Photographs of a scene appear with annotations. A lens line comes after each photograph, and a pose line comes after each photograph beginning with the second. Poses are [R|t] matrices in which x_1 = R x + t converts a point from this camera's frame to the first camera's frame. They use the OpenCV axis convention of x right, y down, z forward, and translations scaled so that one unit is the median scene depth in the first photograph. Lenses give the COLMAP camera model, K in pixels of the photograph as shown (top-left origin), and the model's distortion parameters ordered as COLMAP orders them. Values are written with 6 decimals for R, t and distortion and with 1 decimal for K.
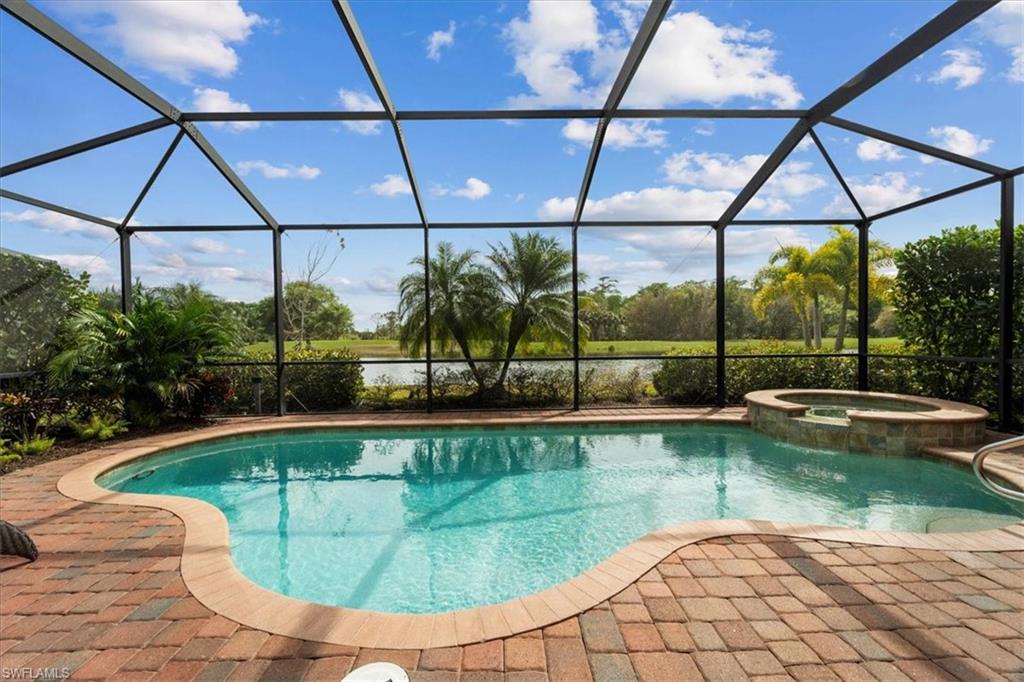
lens RADIAL K [[413.9, 0, 509.1], [0, 413.9, 346.5], [0, 0, 1]] dist [-0.001526, -0.000150]
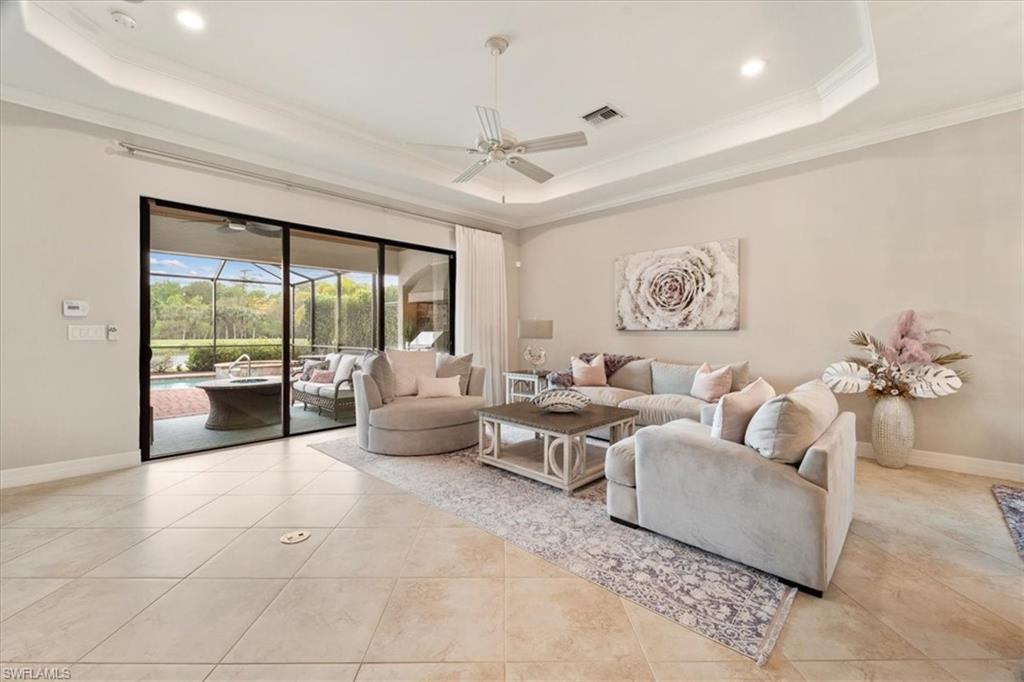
lens RADIAL K [[416.9, 0, 506.9], [0, 416.9, 333.3], [0, 0, 1]] dist [0.000867, 0.000051]
pose [[0.722158, 0.012763, 0.691610, 0.131400], [0.005773, 0.999684, -0.024476, 0.017589], [-0.691704, 0.021669, 0.721856, -1.294792]]
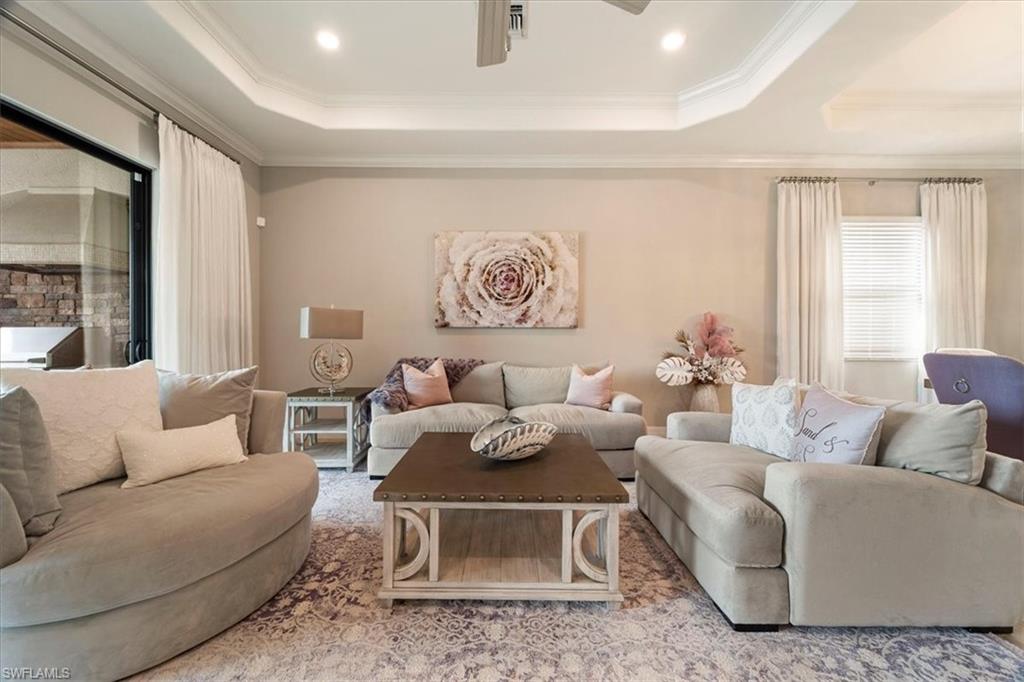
lens RADIAL K [[412.2, 0, 506.4], [0, 412.2, 334.7], [0, 0, 1]] dist [-0.000176, -0.000118]
pose [[0.021566, 0.013074, 0.999682, 0.221468], [0.020329, 0.999702, -0.013513, 0.014944], [-0.999561, 0.020614, 0.021294, -0.993226]]
